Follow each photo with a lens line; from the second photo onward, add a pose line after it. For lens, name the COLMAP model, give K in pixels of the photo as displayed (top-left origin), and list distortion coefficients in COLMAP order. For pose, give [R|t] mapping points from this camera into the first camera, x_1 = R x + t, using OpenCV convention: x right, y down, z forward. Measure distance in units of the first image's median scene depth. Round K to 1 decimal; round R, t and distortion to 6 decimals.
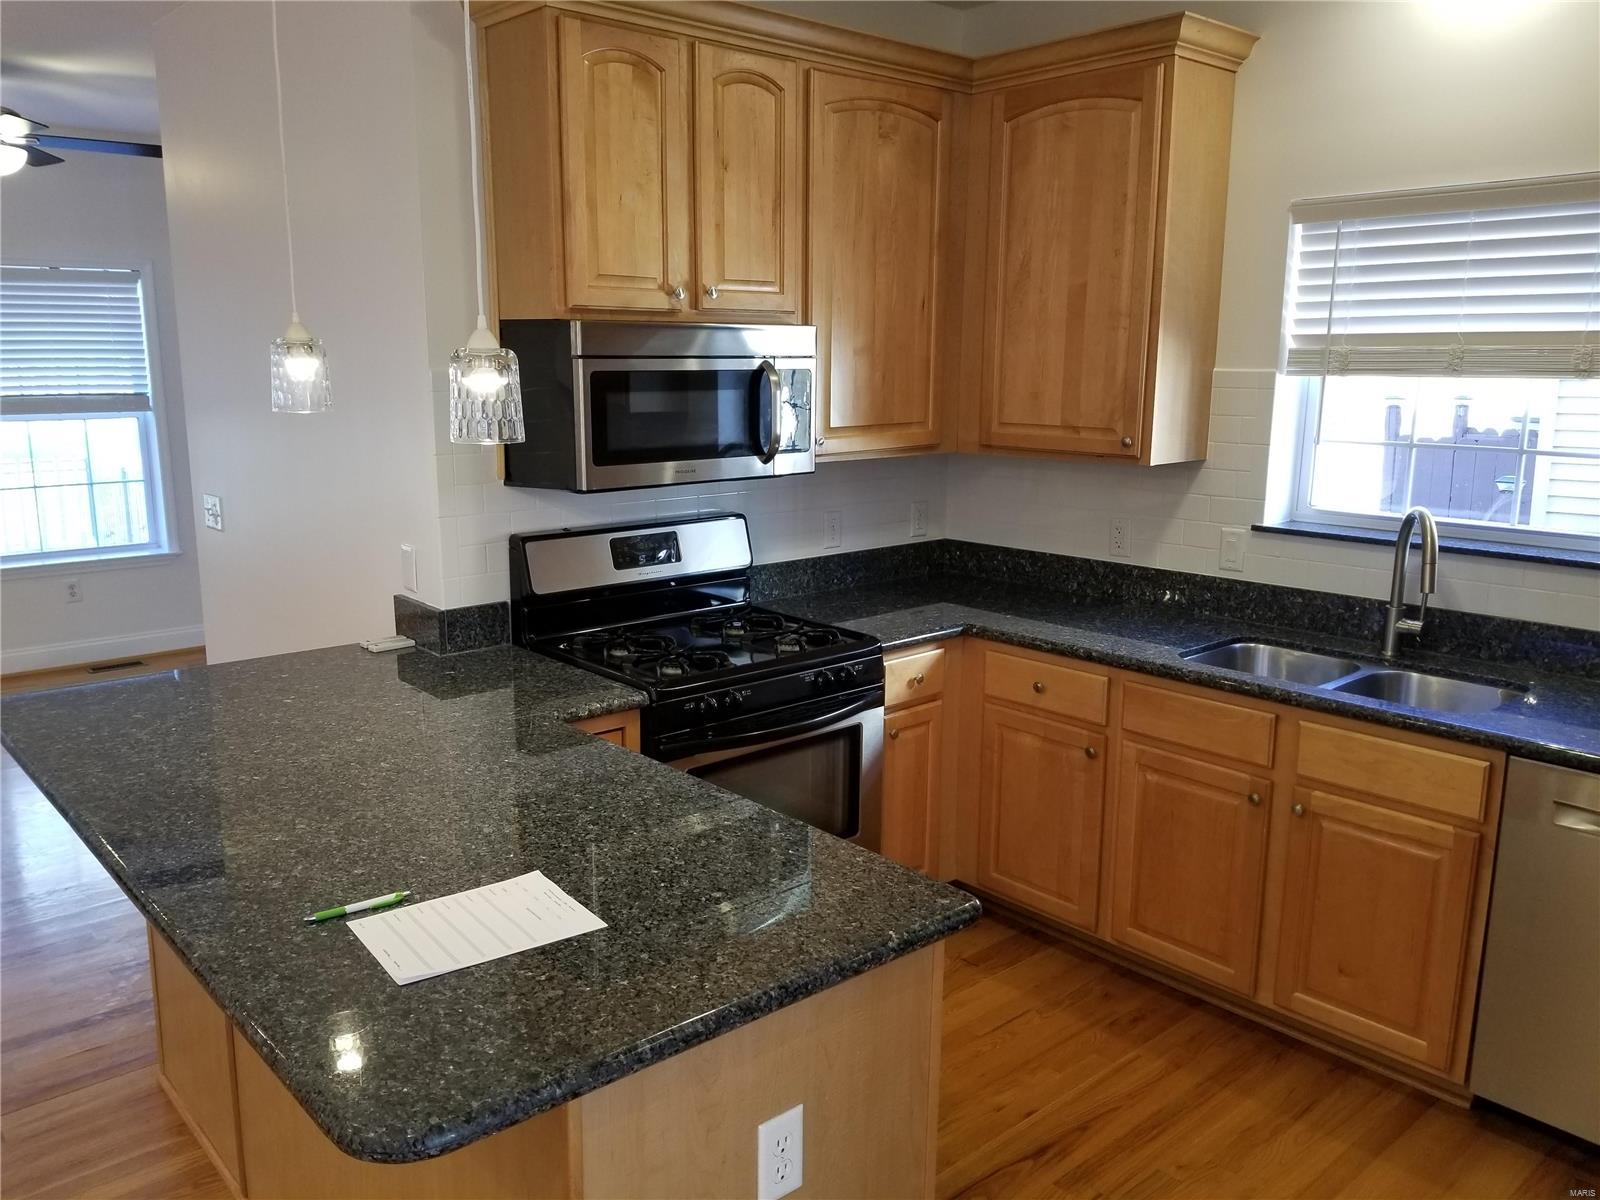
lens RADIAL K [[1251.9, 0, 793.5], [0, 1251.9, 592.9], [0, 0, 1]] dist [0.088598, -0.132601]
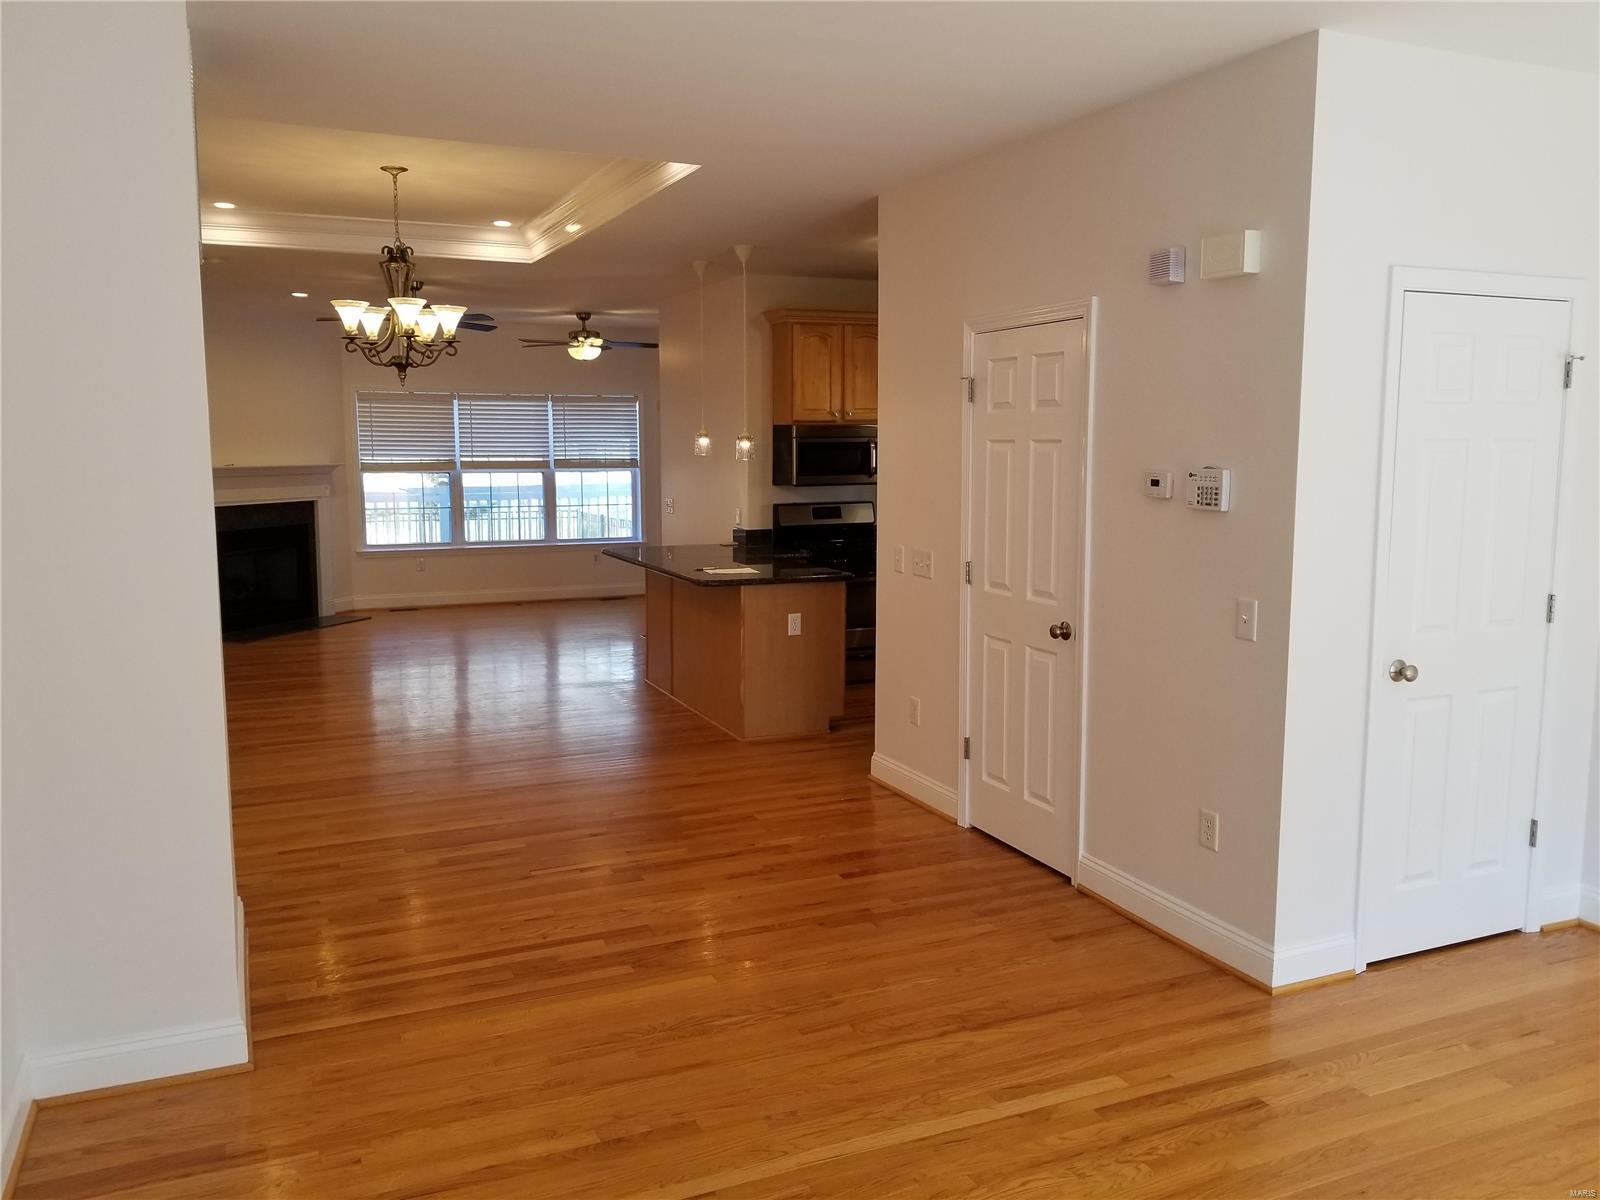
lens RADIAL K [[1251.9, 0, 793.5], [0, 1251.9, 592.9], [0, 0, 1]] dist [0.088598, -0.132601]
pose [[0.951477, 0.036734, -0.305519, 0.599596], [-0.056647, 0.996791, -0.056565, 0.273913], [0.302461, 0.071127, 0.950504, -1.419056]]
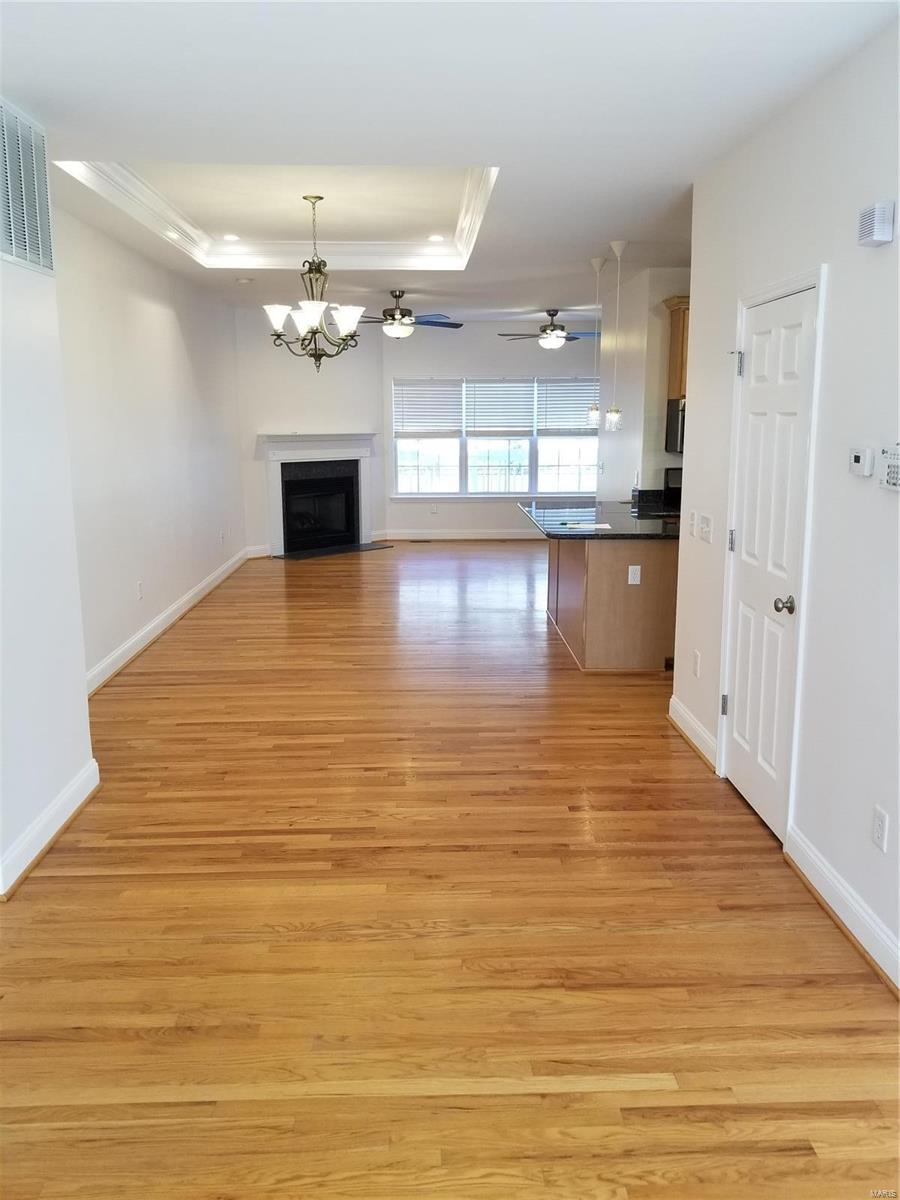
lens RADIAL K [[938.9, 0, 450.4], [0, 938.9, 587.3], [0, 0, 1]] dist [0.088598, -0.132601]
pose [[0.768365, 0.115299, -0.629540, 0.825993], [-0.117838, 0.992309, 0.037916, 0.207127], [0.629070, 0.045051, 0.776042, -1.071326]]
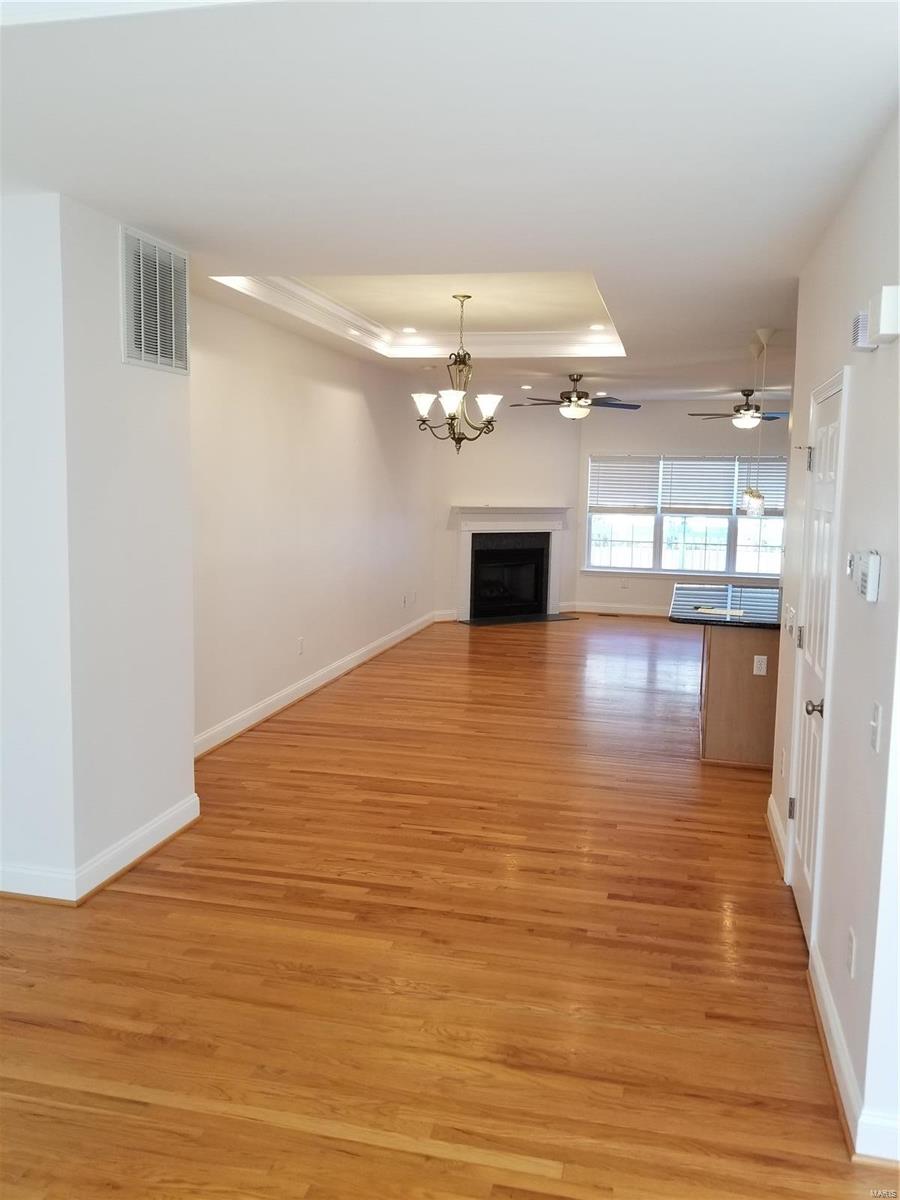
lens RADIAL K [[943.1, 0, 465.2], [0, 943.1, 582.4], [0, 0, 1]] dist [0.068321, -0.094055]
pose [[0.579096, 0.102472, -0.808794, 1.039184], [-0.174757, 0.984612, -0.000378, 0.157293], [0.796309, 0.141561, 0.588092, -0.944851]]
